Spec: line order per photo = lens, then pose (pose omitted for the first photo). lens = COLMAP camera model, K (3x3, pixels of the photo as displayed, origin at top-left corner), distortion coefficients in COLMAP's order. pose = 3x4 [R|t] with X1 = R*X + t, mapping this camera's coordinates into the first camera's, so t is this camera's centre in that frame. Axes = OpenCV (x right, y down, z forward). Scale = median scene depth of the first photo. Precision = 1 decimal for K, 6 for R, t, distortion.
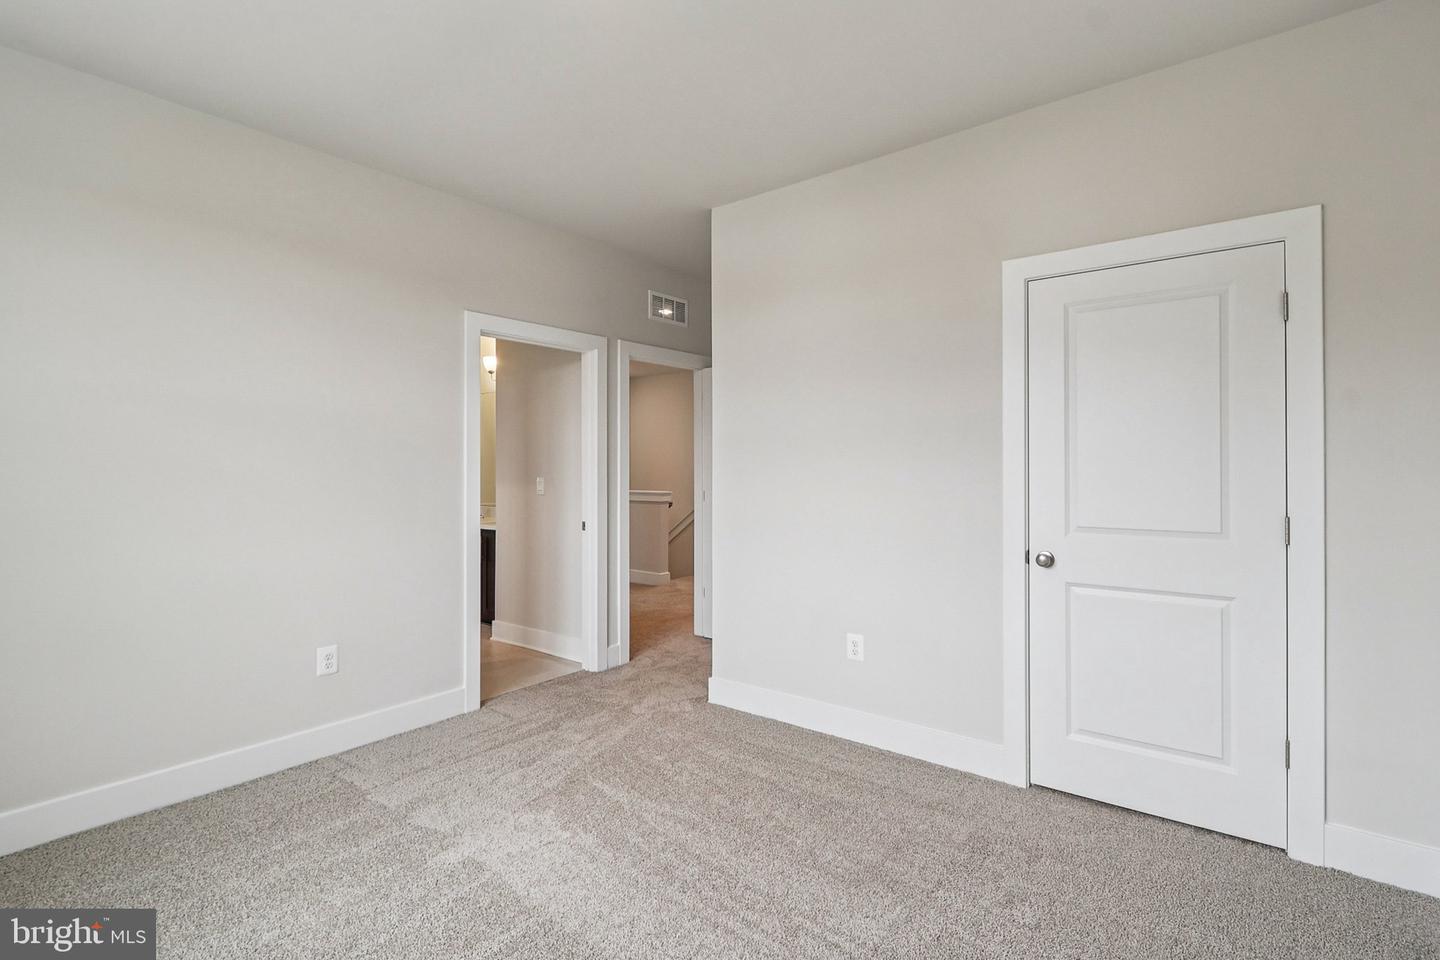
lens RADIAL K [[671.6, 0, 719.0], [0, 671.6, 466.3], [0, 0, 1]] dist [0.006300, -0.000637]
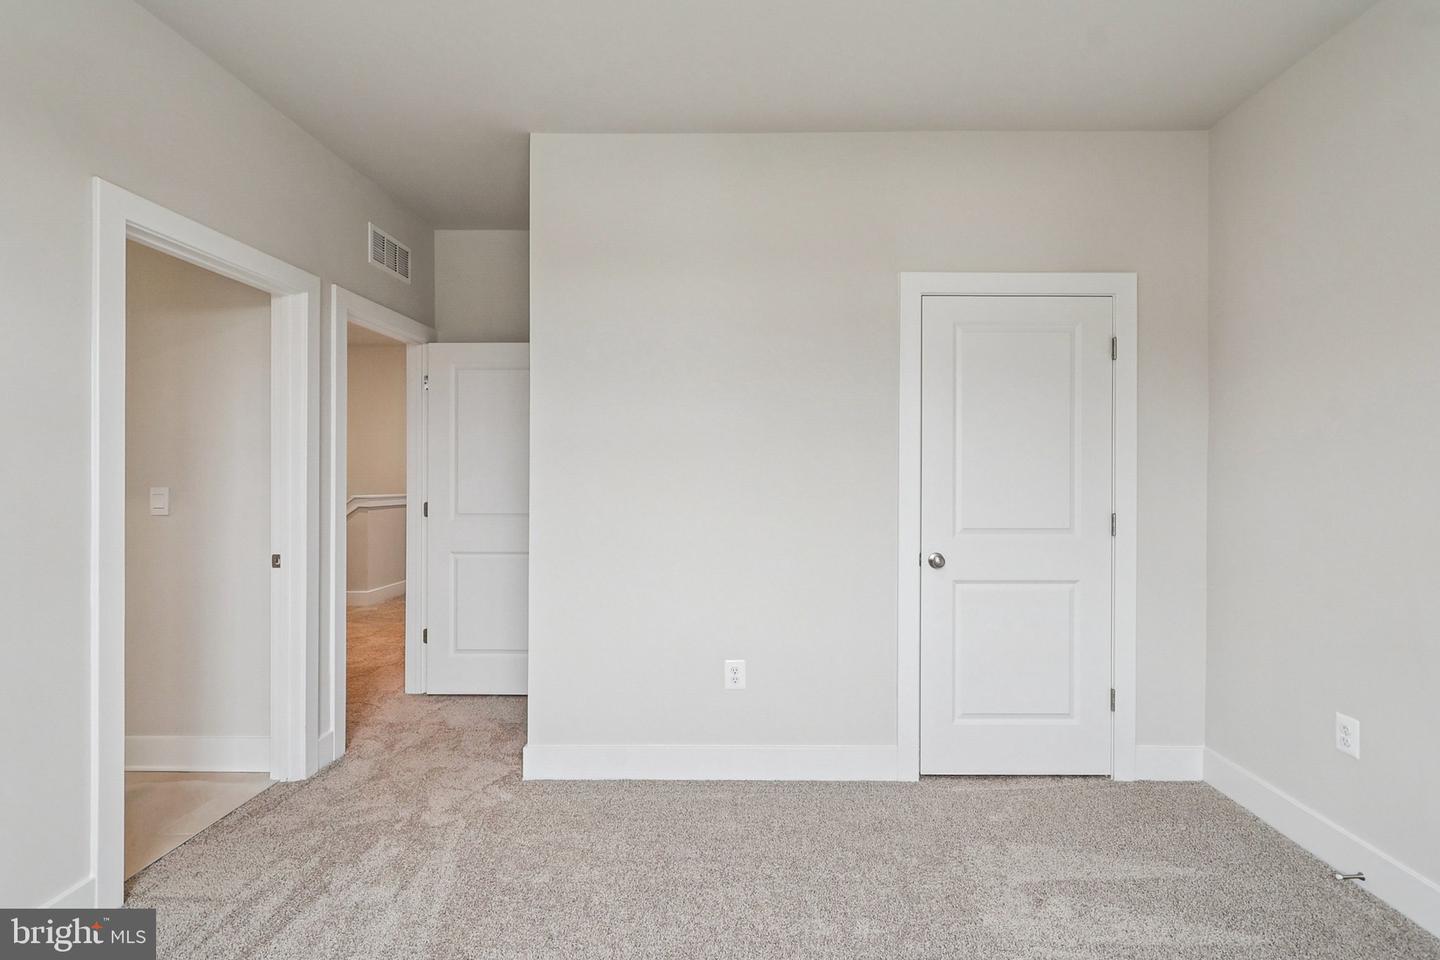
lens RADIAL K [[665.9, 0, 723.6], [0, 665.9, 477.3], [0, 0, 1]] dist [0.012695, -0.007354]
pose [[0.792958, 0.001835, 0.609274, -0.304793], [-0.005316, 0.999978, 0.003908, 0.003536], [-0.609253, -0.006338, 0.792950, 0.267987]]
